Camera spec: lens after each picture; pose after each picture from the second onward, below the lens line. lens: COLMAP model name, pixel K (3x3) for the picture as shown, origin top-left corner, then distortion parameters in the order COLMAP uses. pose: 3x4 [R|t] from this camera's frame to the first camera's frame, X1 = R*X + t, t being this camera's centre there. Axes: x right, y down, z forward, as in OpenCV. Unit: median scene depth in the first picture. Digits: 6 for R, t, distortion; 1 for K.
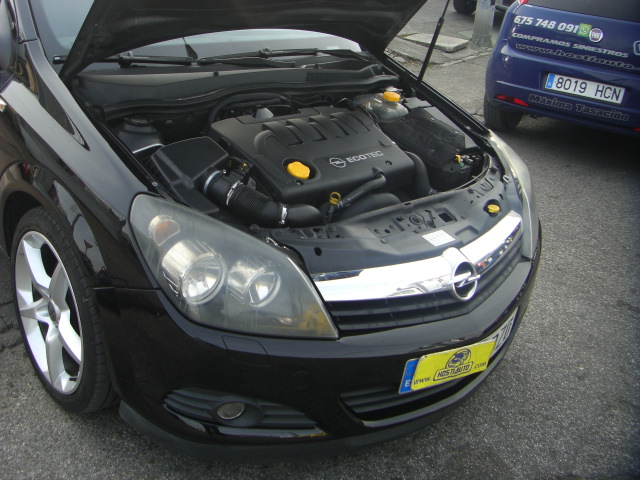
lens RADIAL K [[726.3, 0, 260.7], [0, 726.3, 192.4], [0, 0, 1]] dist [-0.188680, 0.121547]
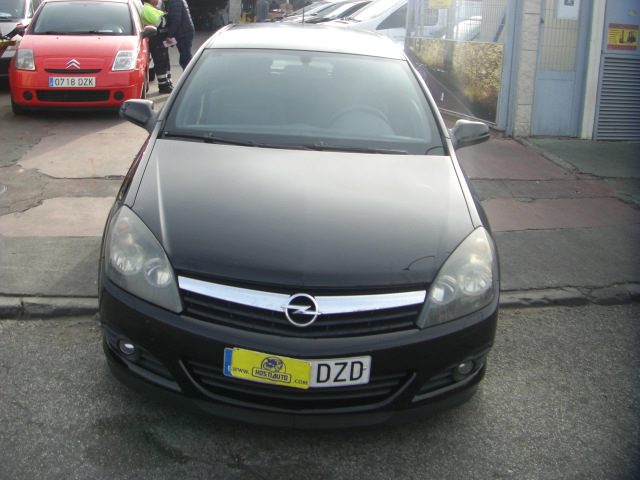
lens RADIAL K [[731.4, 0, 258.4], [0, 731.4, 193.0], [0, 0, 1]] dist [-0.205426, 0.202863]
pose [[0.760823, 0.102740, -0.640775, 0.944012], [-0.223494, 0.968469, -0.110083, 0.073103], [0.609260, 0.226963, 0.759796, -0.073302]]
